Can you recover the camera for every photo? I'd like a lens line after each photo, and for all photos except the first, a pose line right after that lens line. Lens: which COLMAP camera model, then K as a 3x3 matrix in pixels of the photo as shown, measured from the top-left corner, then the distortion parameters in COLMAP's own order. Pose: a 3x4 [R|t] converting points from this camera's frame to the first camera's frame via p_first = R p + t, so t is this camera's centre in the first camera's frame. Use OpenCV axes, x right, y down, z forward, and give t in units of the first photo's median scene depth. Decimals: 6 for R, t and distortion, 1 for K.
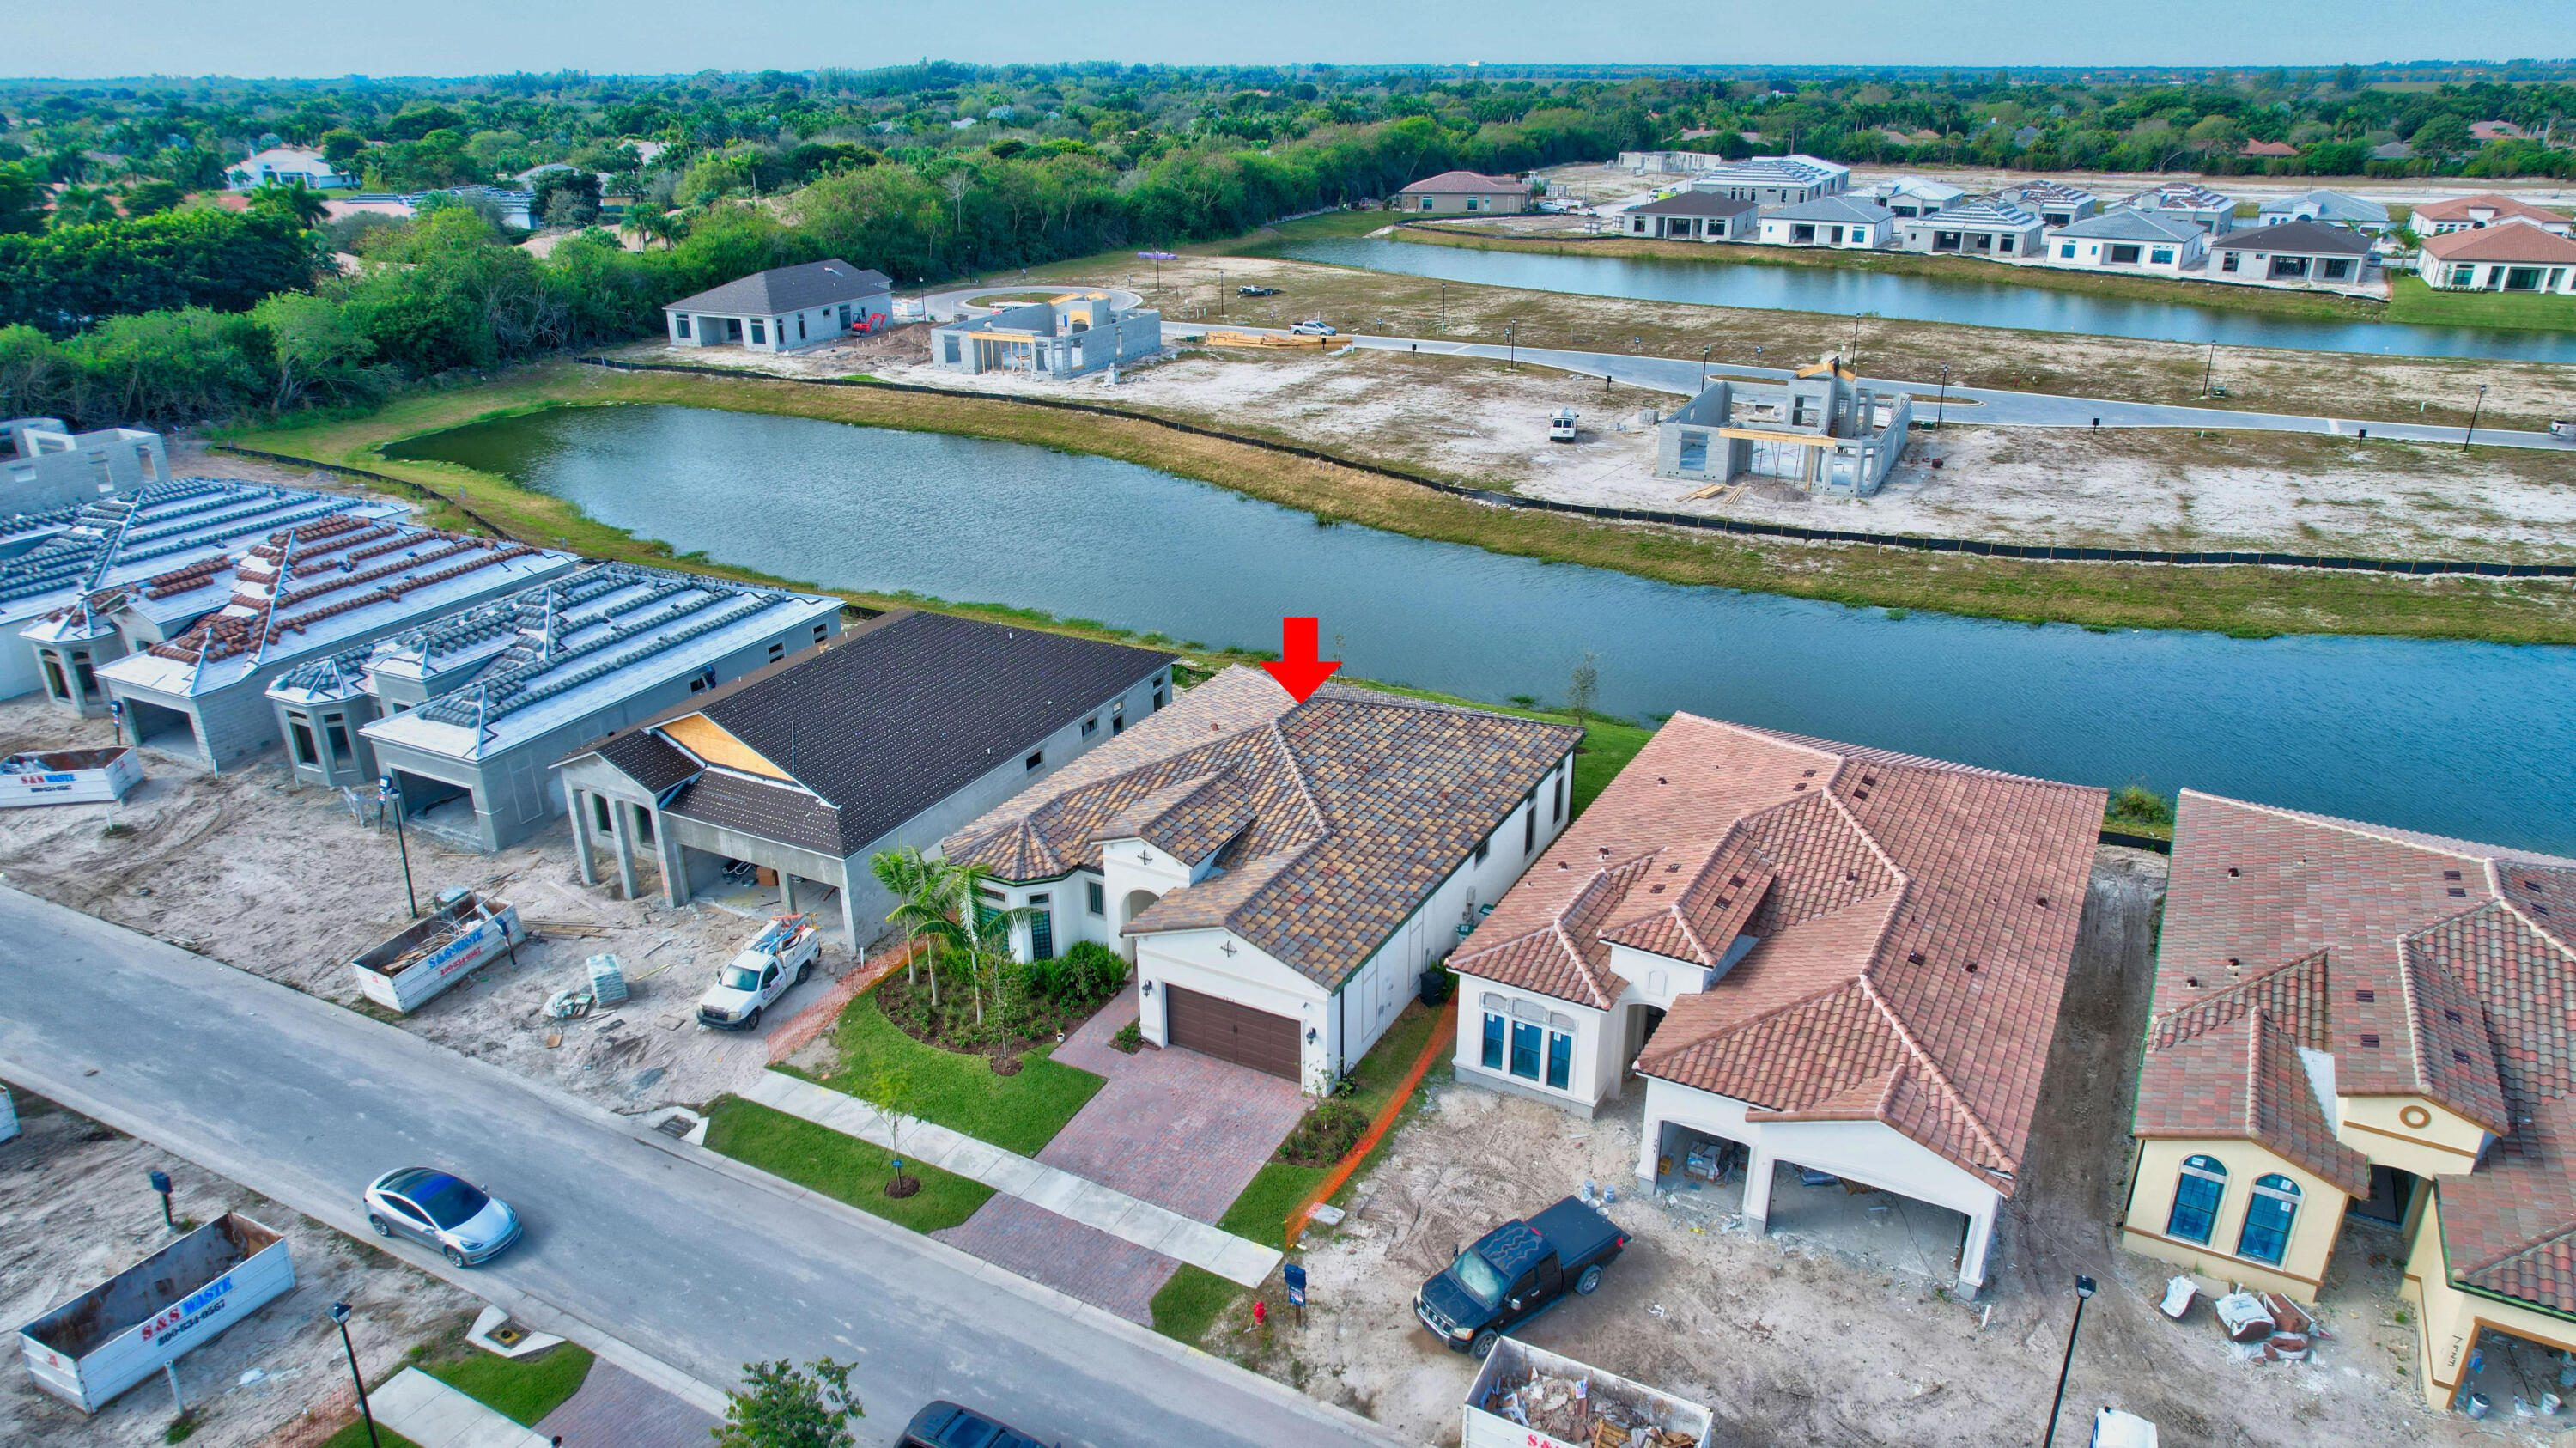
lens RADIAL K [[1656.7, 0, 1285.3], [0, 1656.7, 736.8], [0, 0, 1]] dist [-0.076366, 0.070294]
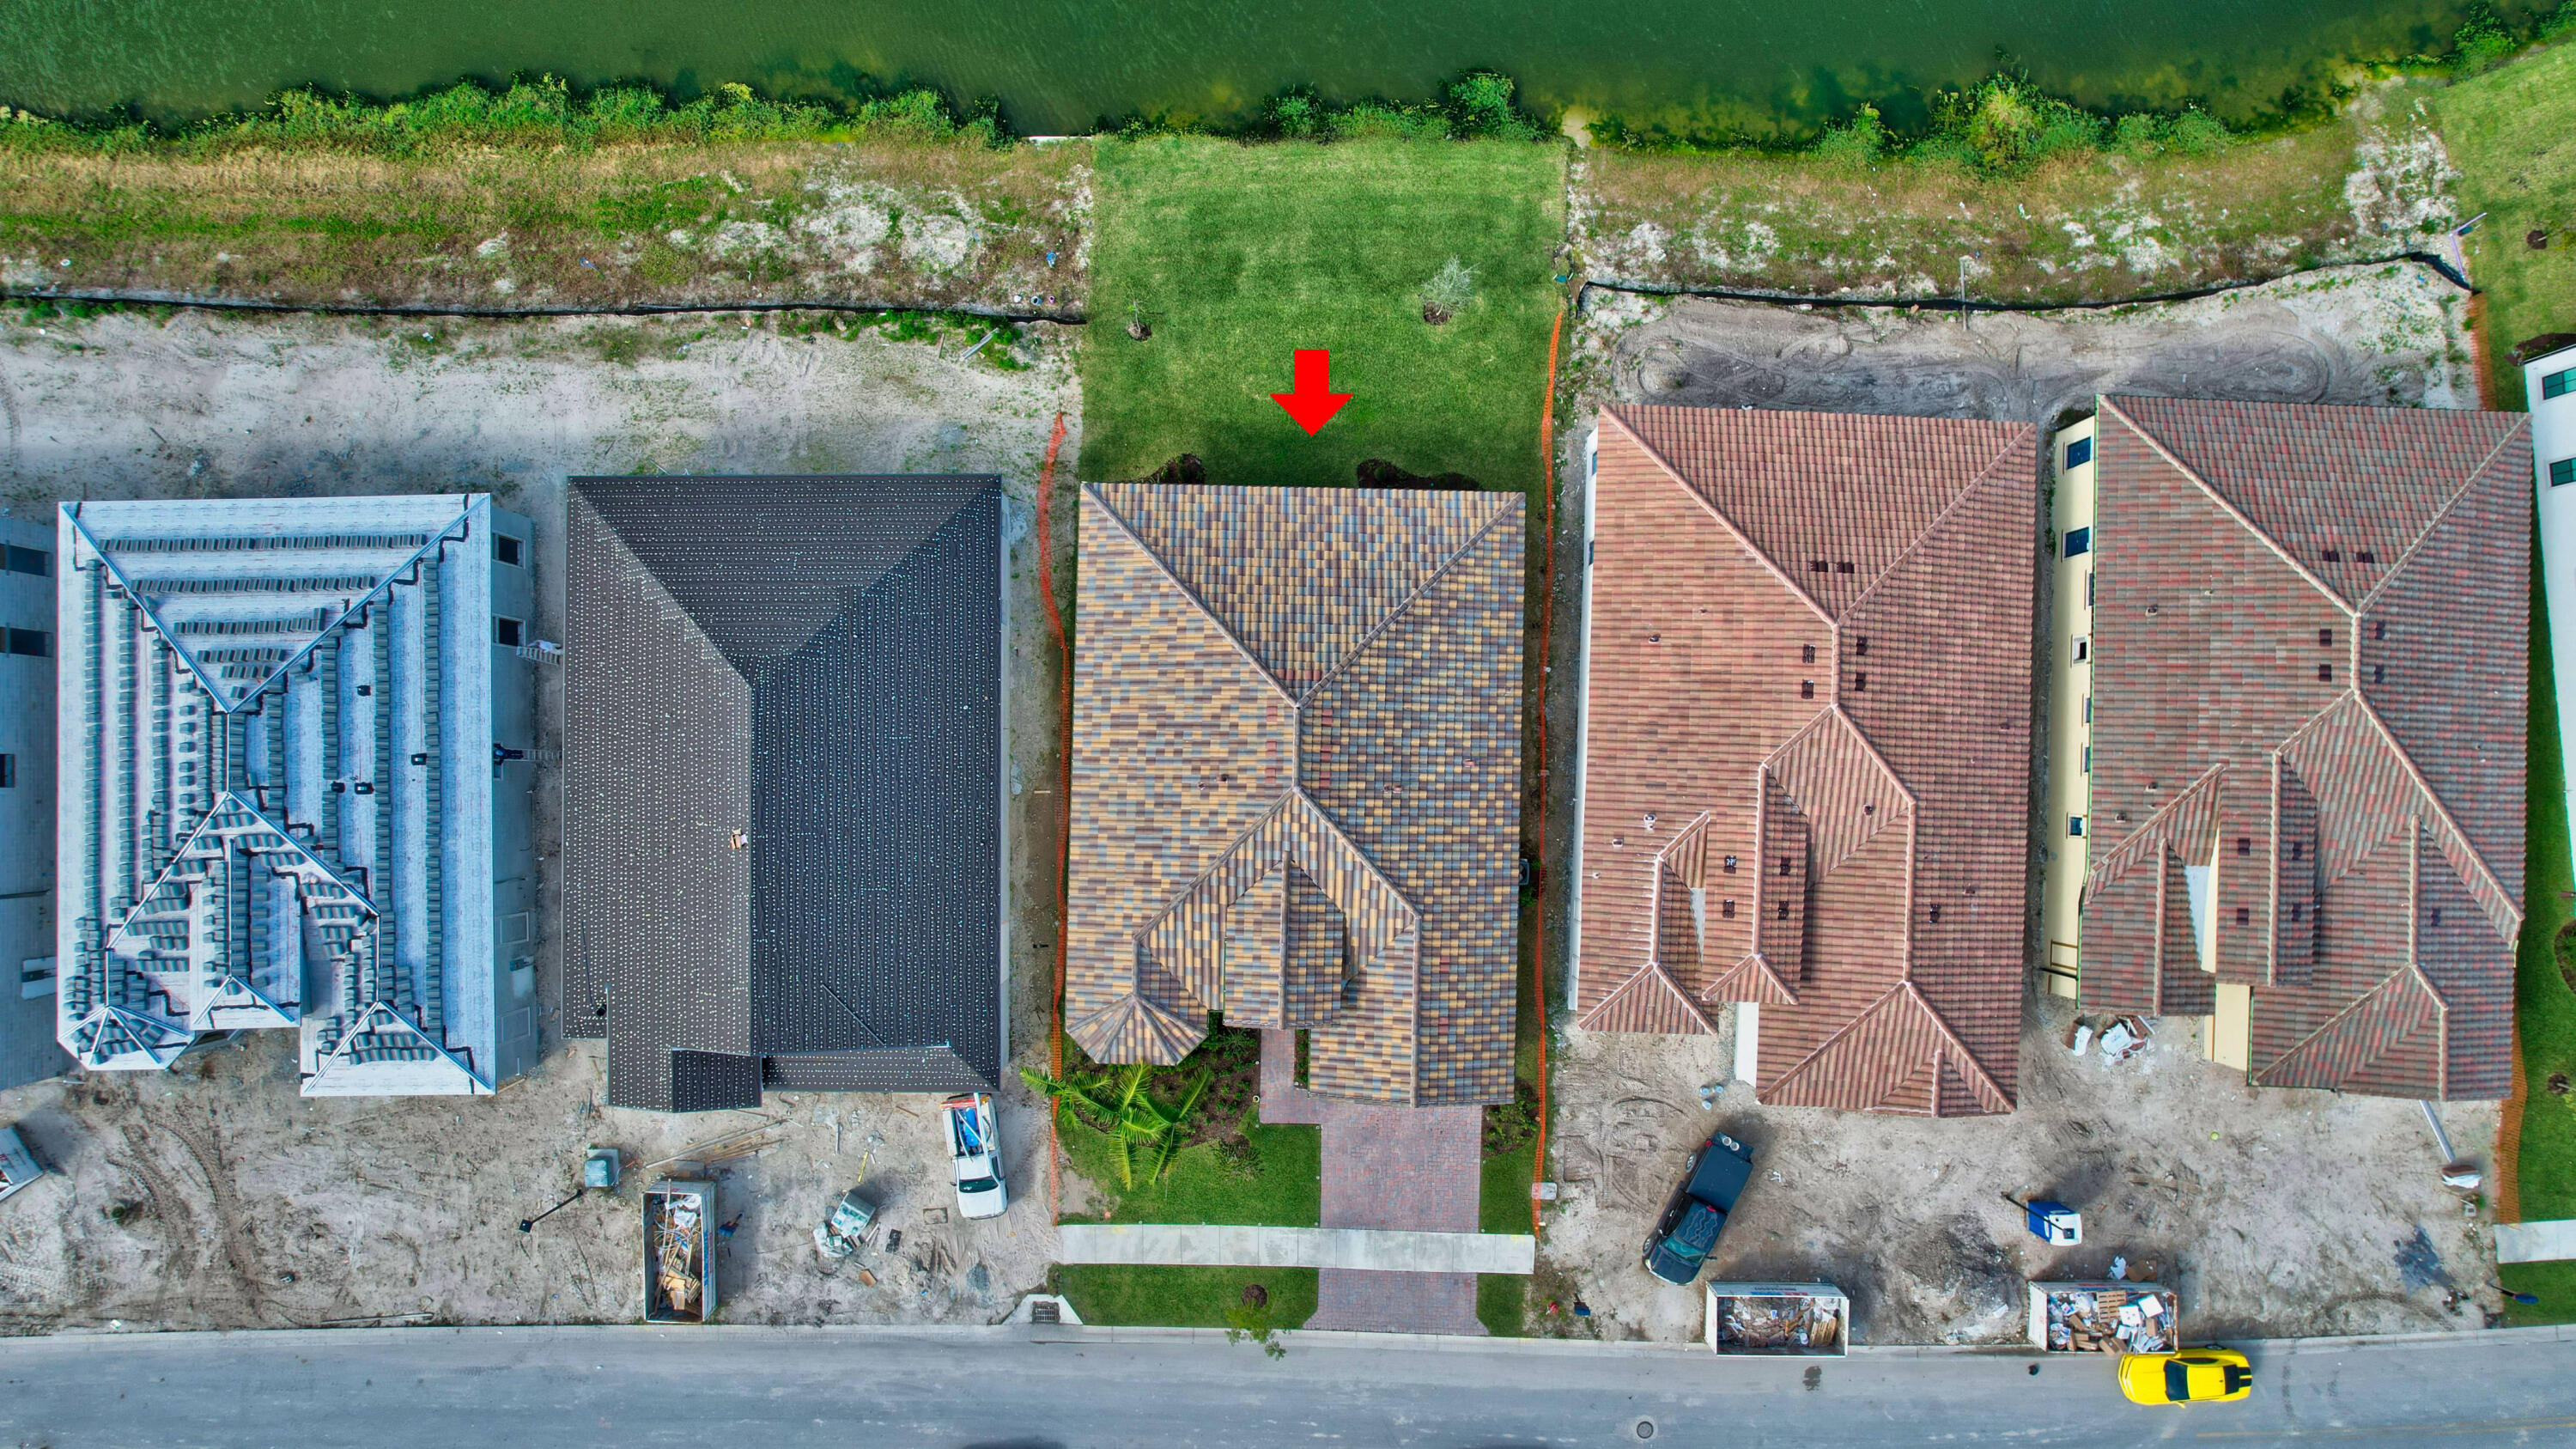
lens RADIAL K [[1656.8, 0, 1290.4], [0, 1656.8, 736.0], [0, 0, 1]] dist [-0.076366, 0.070294]
pose [[0.889152, -0.456950, 0.024623, -0.015843], [0.163435, 0.367357, 0.915608, -0.726329], [-0.427432, -0.810090, 0.401318, 0.512700]]
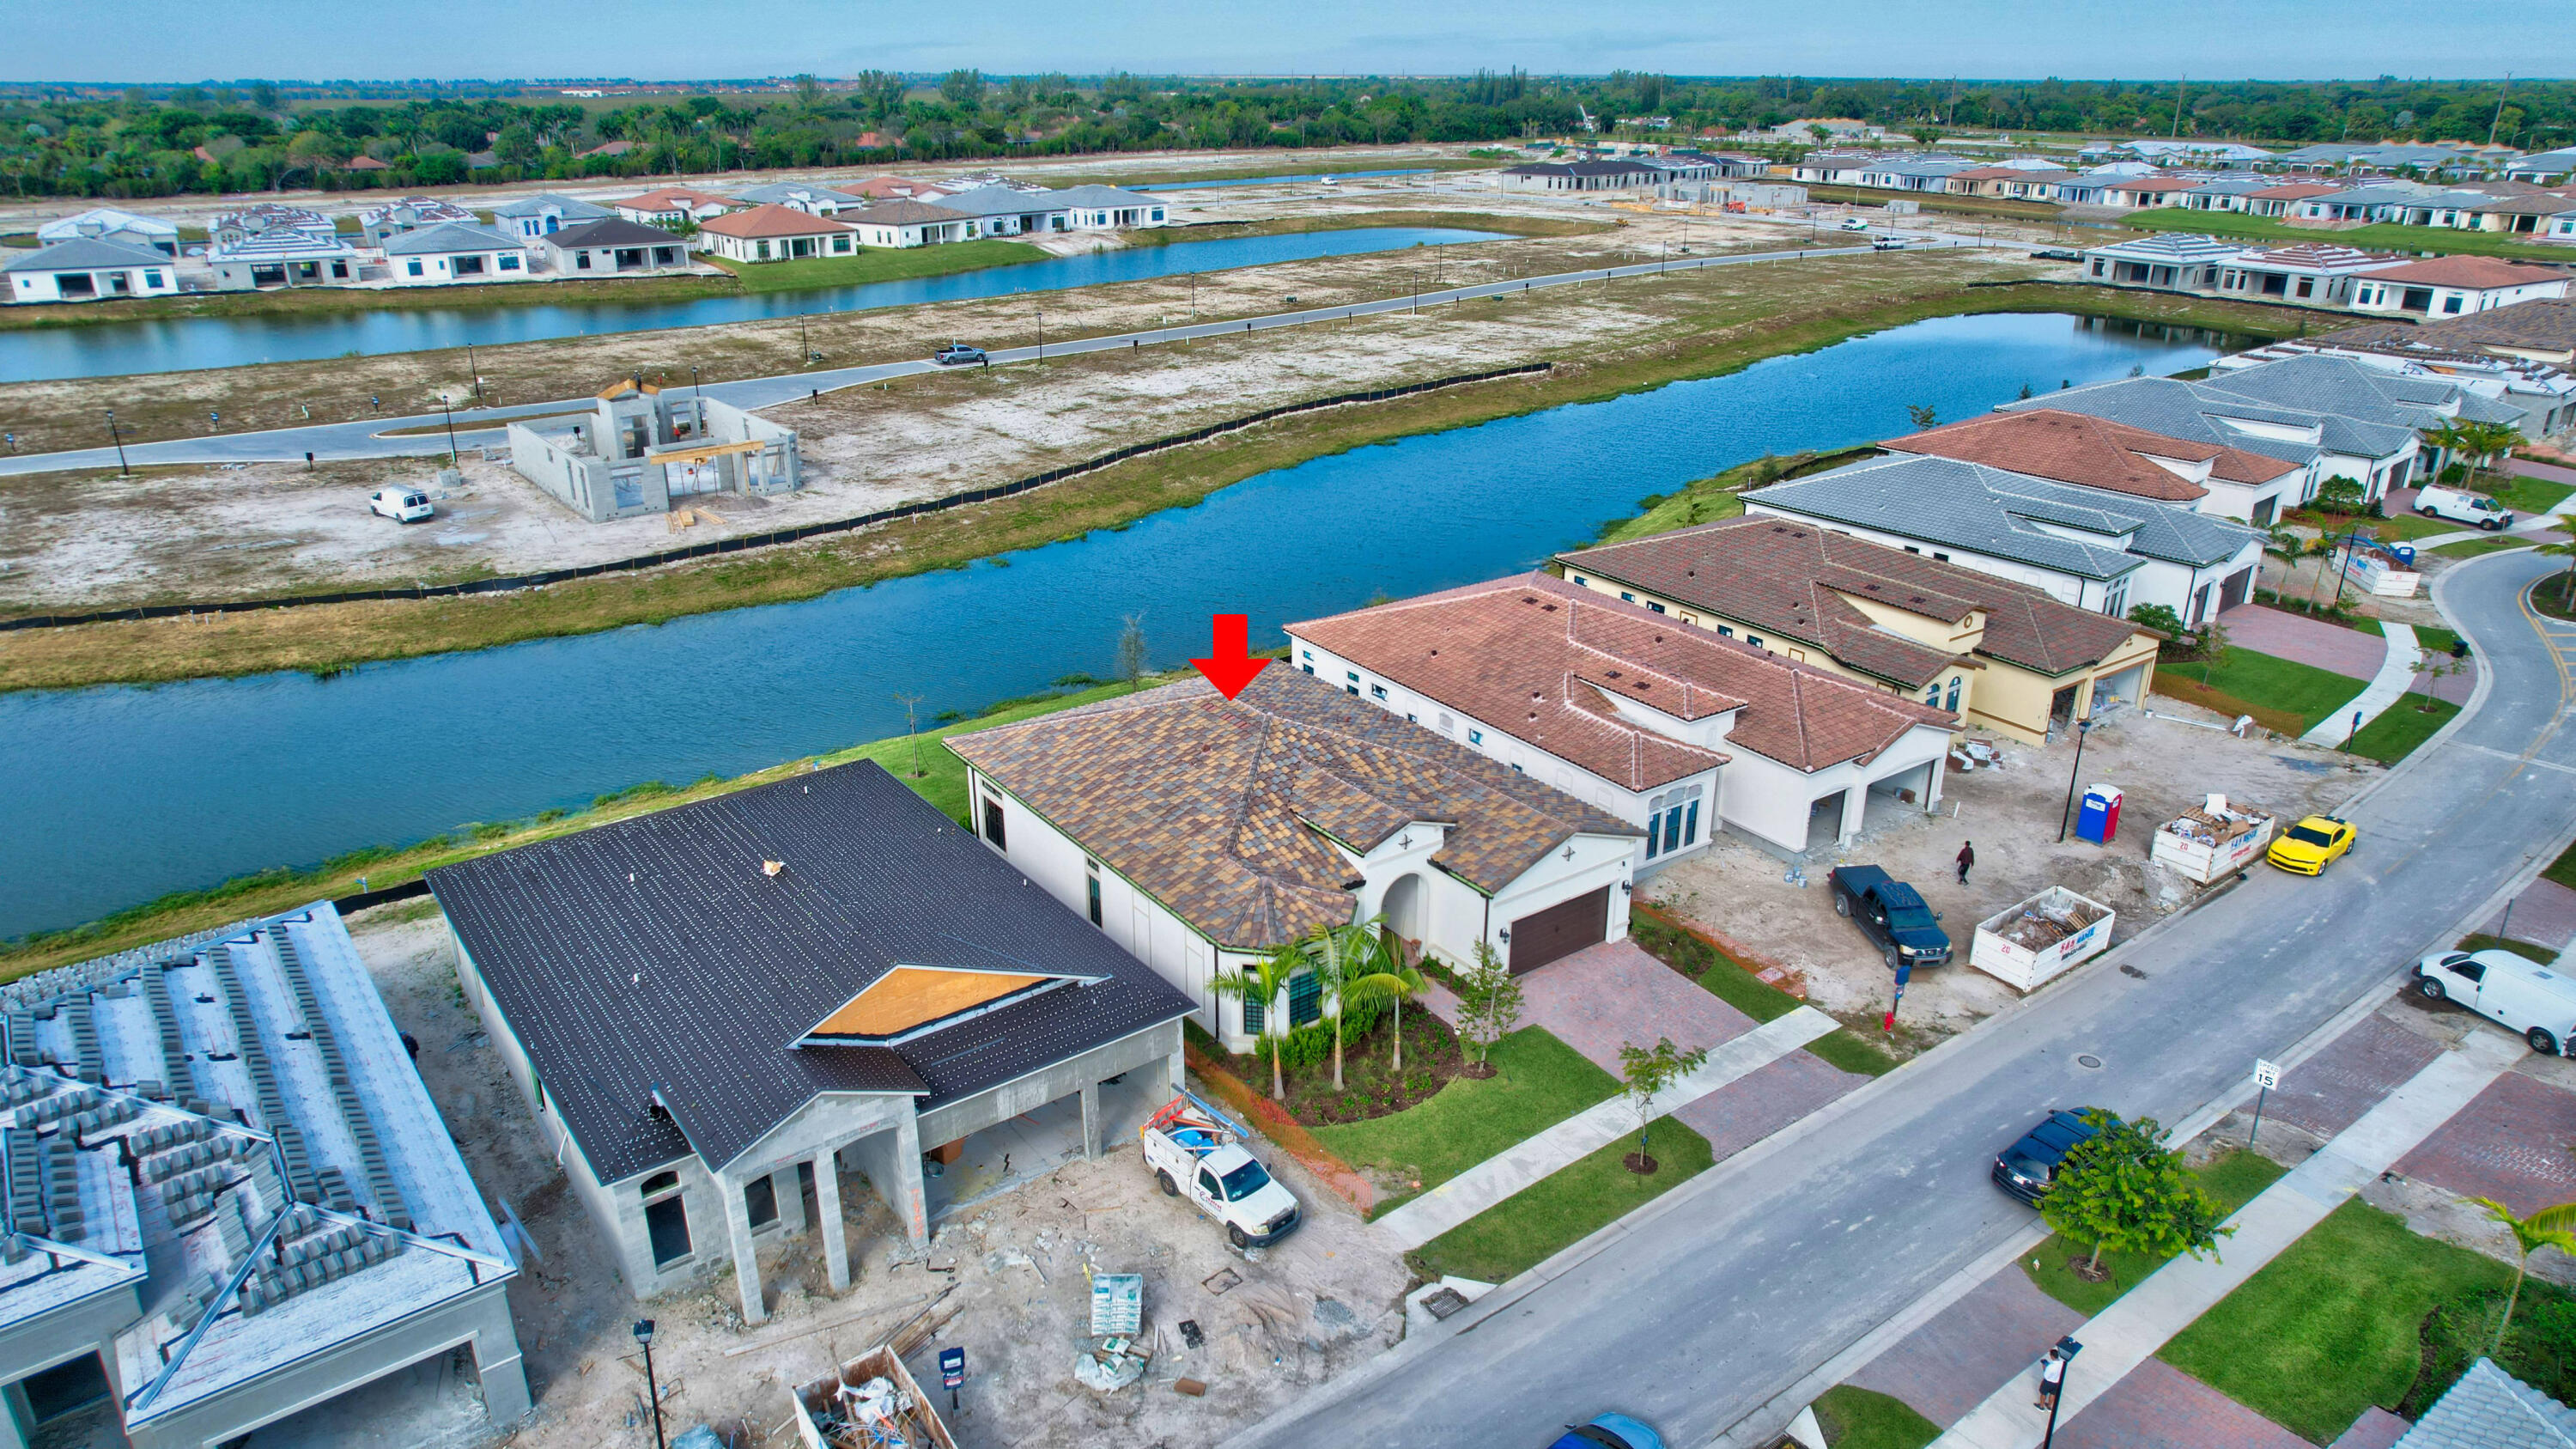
lens RADIAL K [[1656.8, 0, 1294.3], [0, 1656.8, 710.7], [0, 0, 1]] dist [-0.076366, 0.070294]
pose [[0.428604, -0.323076, 0.843754, -0.685586], [0.343178, 0.922104, 0.178751, -0.149706], [-0.835780, 0.212945, 0.506090, 0.380908]]
